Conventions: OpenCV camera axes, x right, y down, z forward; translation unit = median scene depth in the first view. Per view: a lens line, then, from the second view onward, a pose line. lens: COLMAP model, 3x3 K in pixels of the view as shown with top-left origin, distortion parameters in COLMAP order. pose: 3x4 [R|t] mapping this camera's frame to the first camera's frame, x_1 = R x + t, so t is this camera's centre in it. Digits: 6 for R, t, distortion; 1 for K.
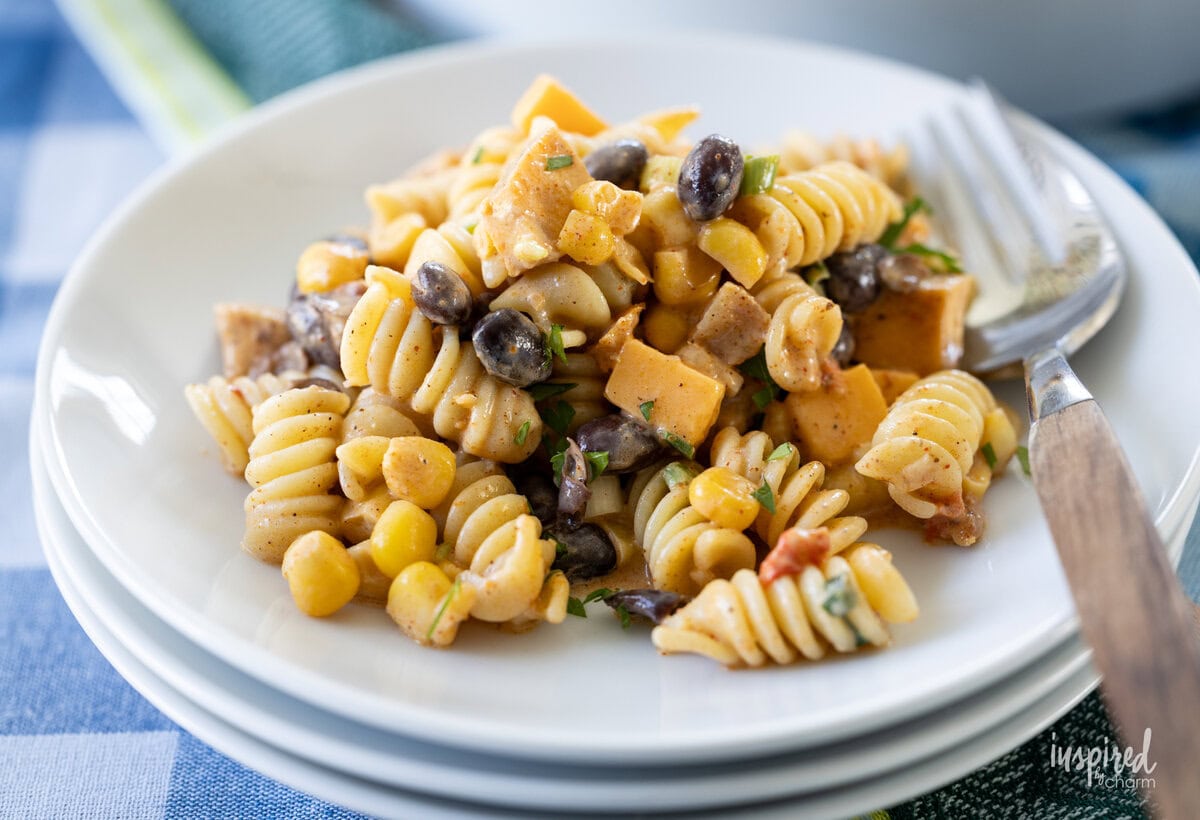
lens RADIAL K [[3663.8, 0, 600.0], [0, 3663.8, 410.0], [0, 0, 1]] dist [-0.049948, 0.725086]
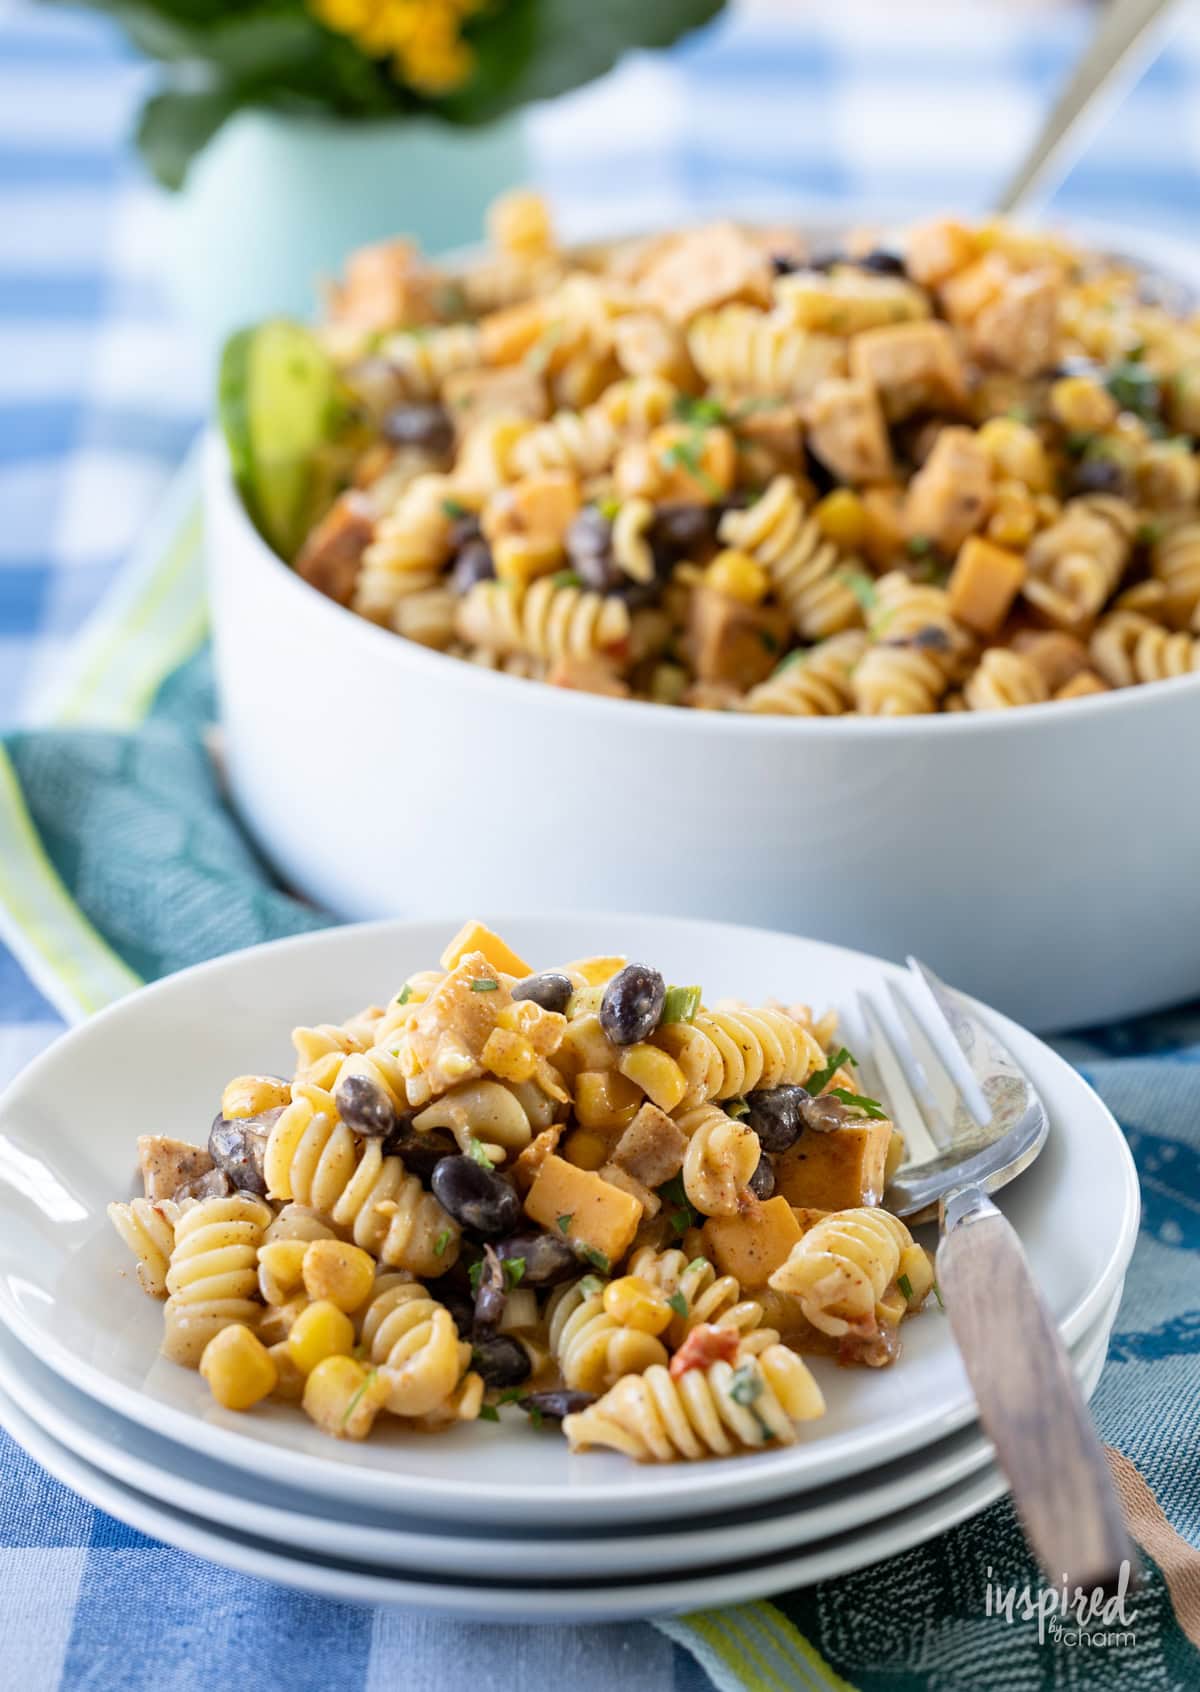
lens RADIAL K [[5131.8, 0, 600.0], [0, 5131.8, 846.0], [0, 0, 1]] dist [-0.073229, -0.577494]
pose [[0.999745, 0.022159, 0.004276, 0.014197], [-0.020891, 0.980355, -0.196131, 0.175592], [-0.008538, 0.195992, 0.980568, -0.412913]]
